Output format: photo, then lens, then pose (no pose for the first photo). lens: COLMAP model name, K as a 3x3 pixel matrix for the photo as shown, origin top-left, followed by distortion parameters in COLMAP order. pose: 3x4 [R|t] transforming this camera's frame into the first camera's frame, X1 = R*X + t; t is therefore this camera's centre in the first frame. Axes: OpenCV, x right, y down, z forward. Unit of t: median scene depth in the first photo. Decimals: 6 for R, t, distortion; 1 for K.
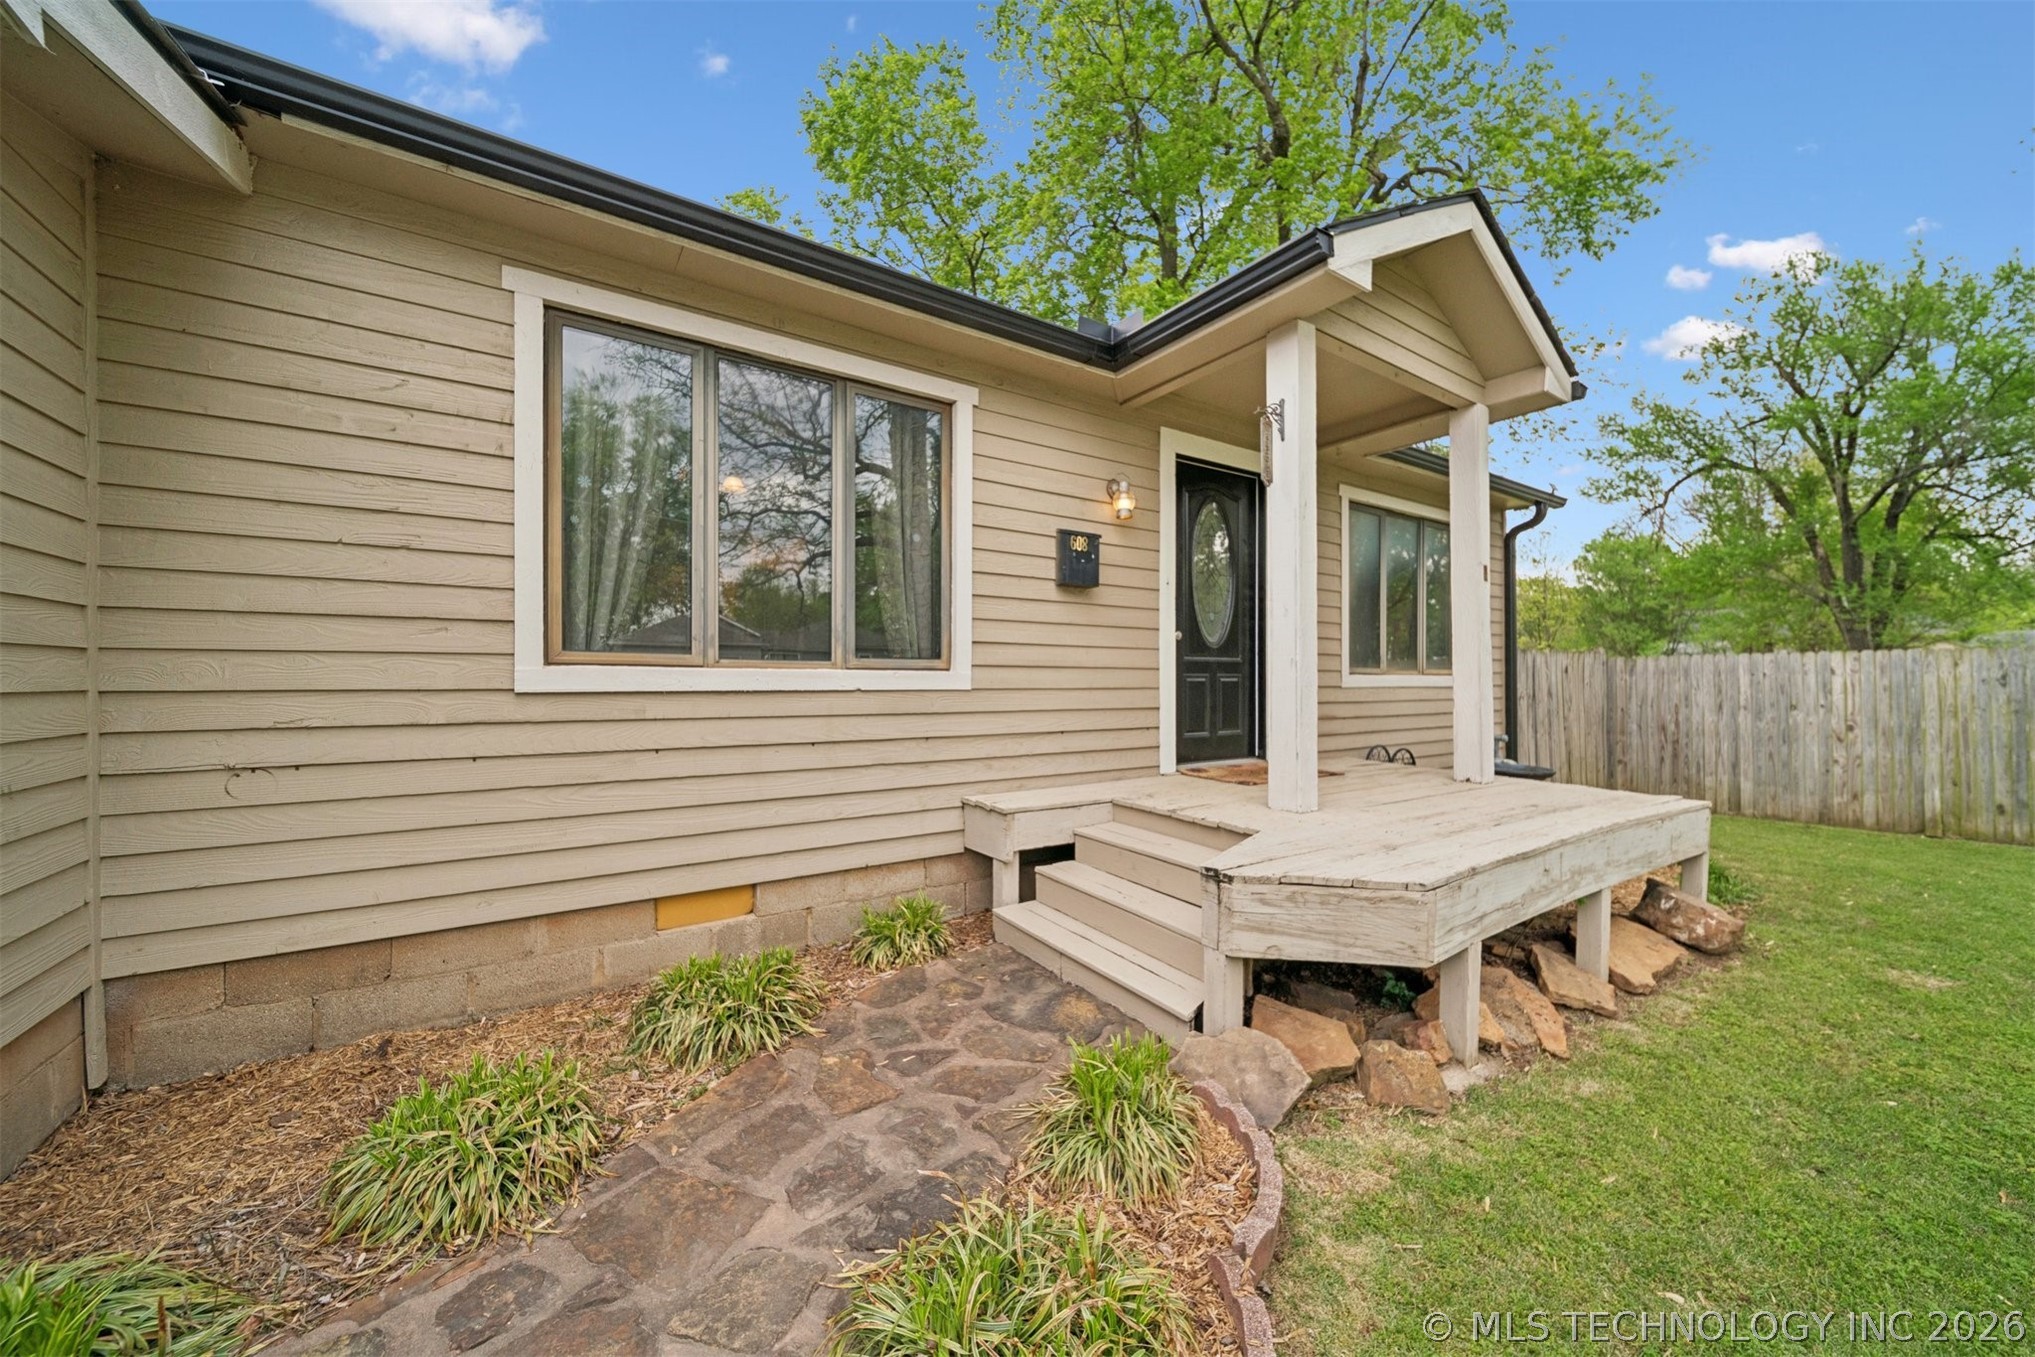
lens RADIAL K [[722.1, 0, 1030.9], [0, 722.1, 687.1], [0, 0, 1]] dist [-0.001471, -0.000519]
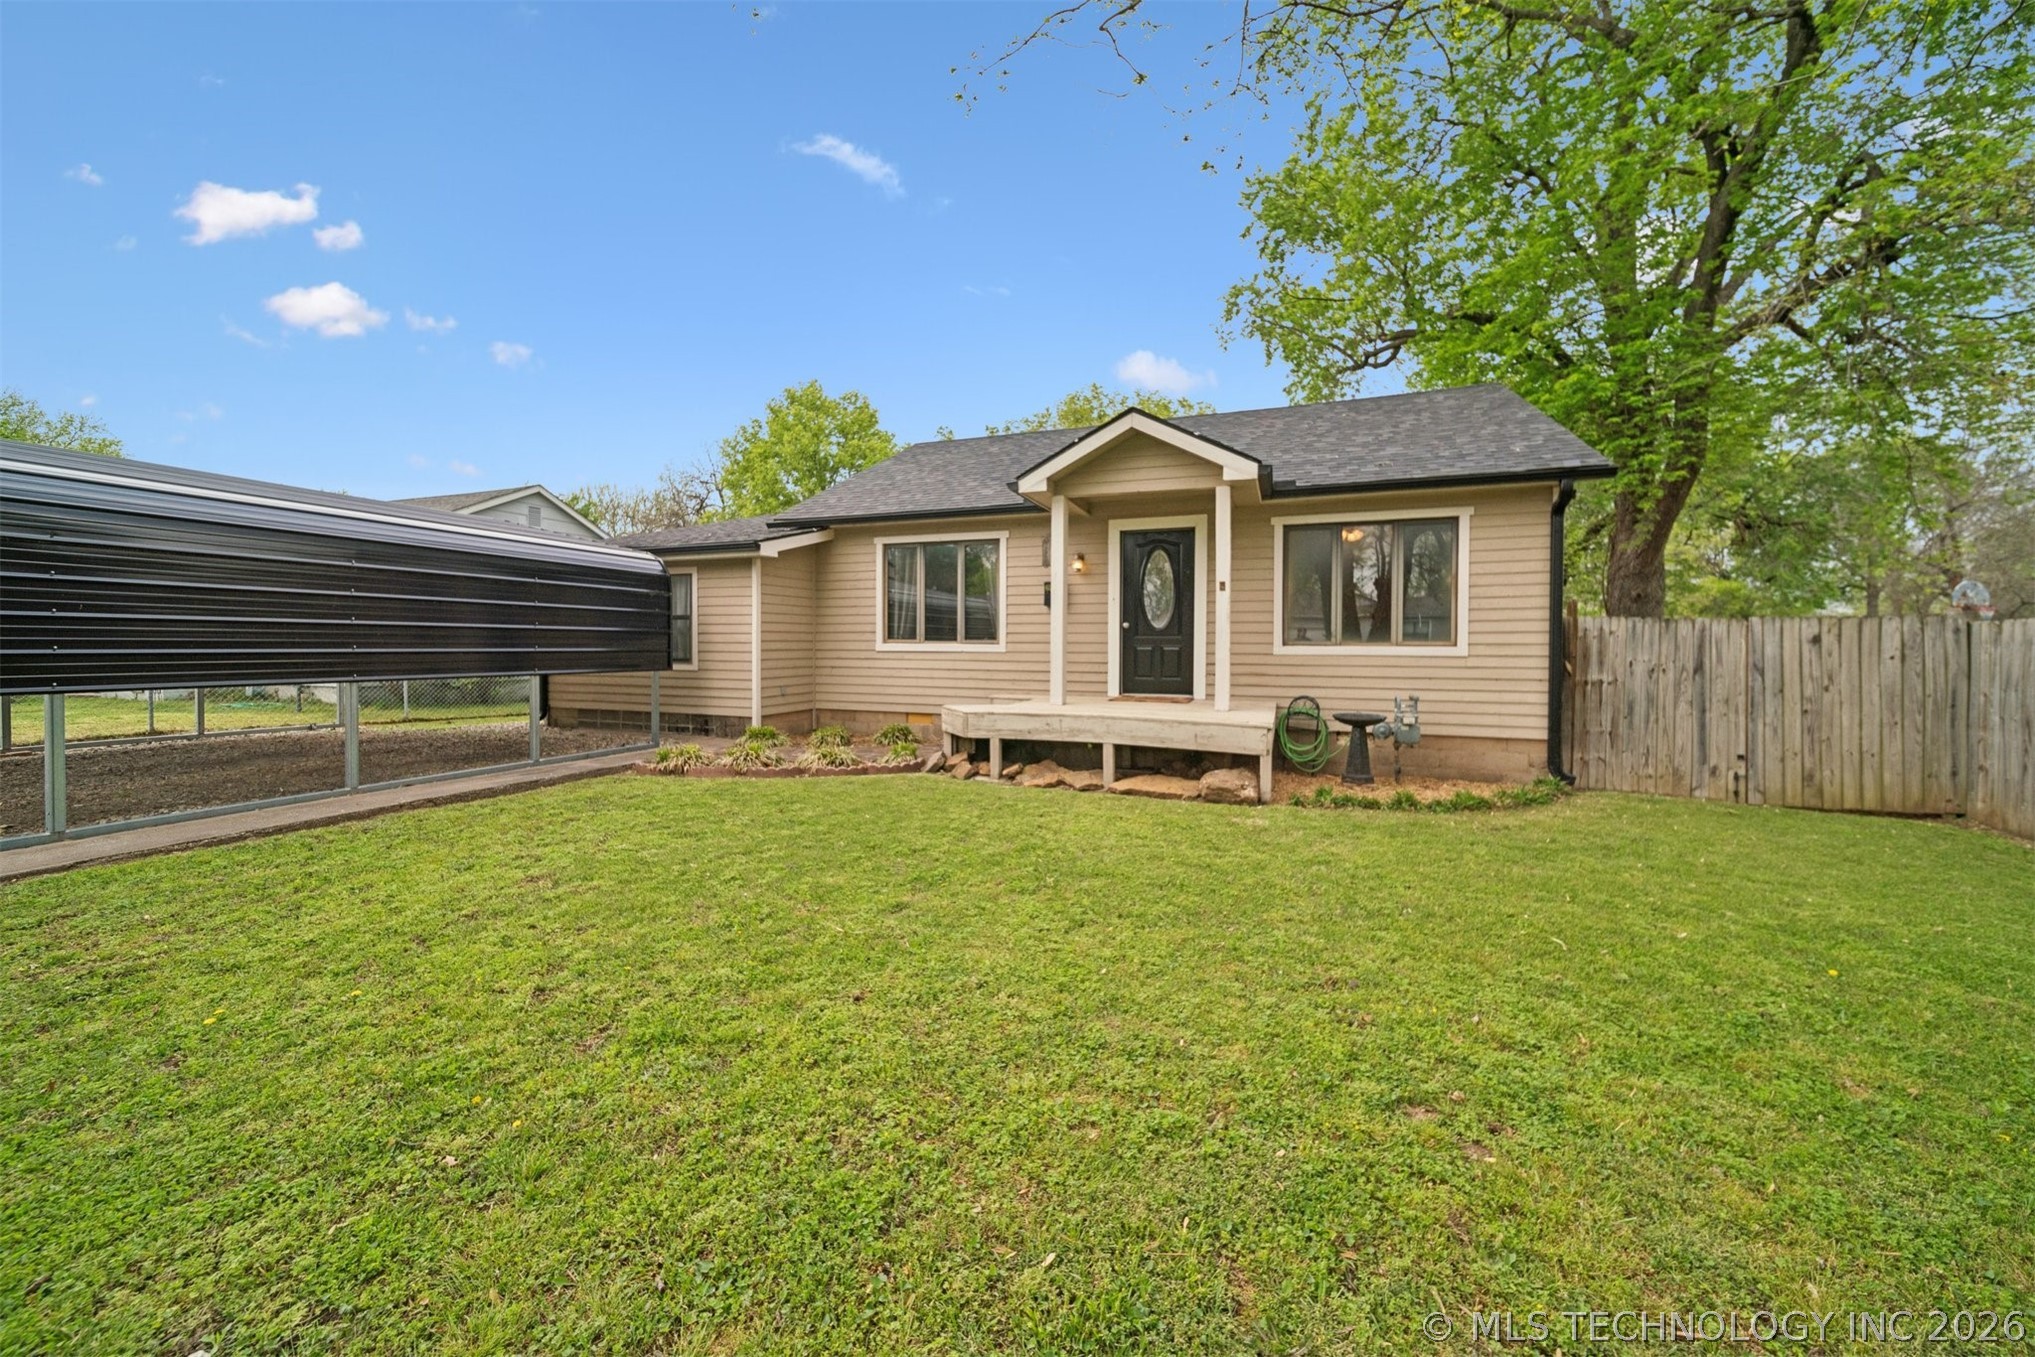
lens RADIAL K [[734.1, 0, 1028.9], [0, 734.1, 663.1], [0, 0, 1]] dist [-0.001622, -0.000324]
pose [[0.583780, 0.021172, -0.811636, 1.147743], [-0.011666, 0.999775, 0.017689, -0.002079], [0.811828, -0.000858, 0.583896, -0.236890]]
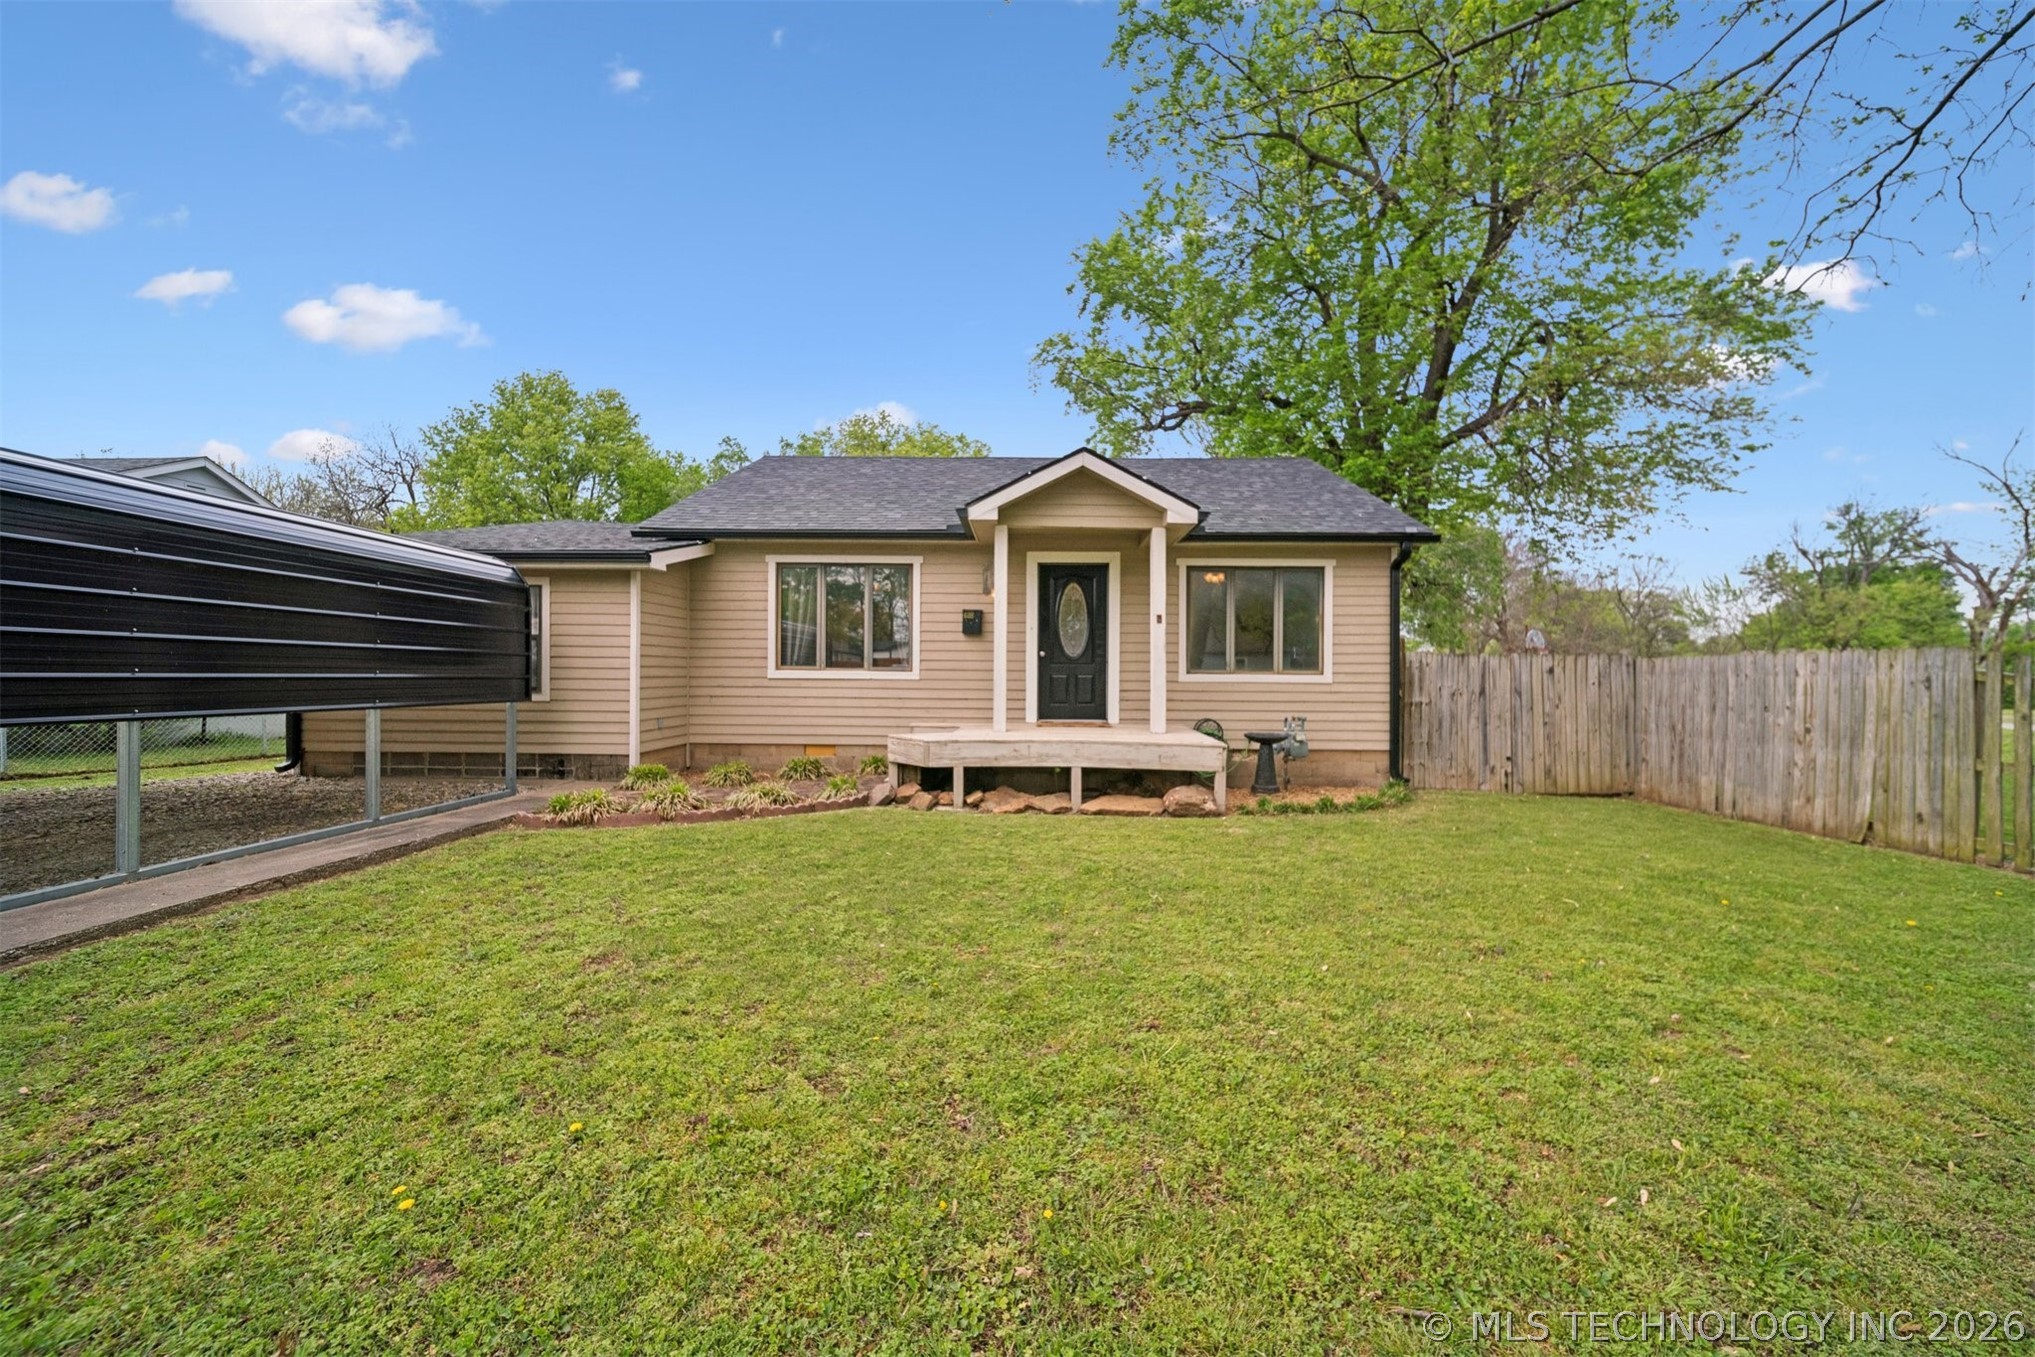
lens RADIAL K [[722.1, 0, 1030.9], [0, 722.1, 687.1], [0, 0, 1]] dist [-0.001471, -0.000519]
pose [[0.823210, 0.013854, -0.567568, 0.917344], [-0.012193, 0.999903, 0.006722, 0.004634], [0.567606, 0.001387, 0.823299, -0.454406]]
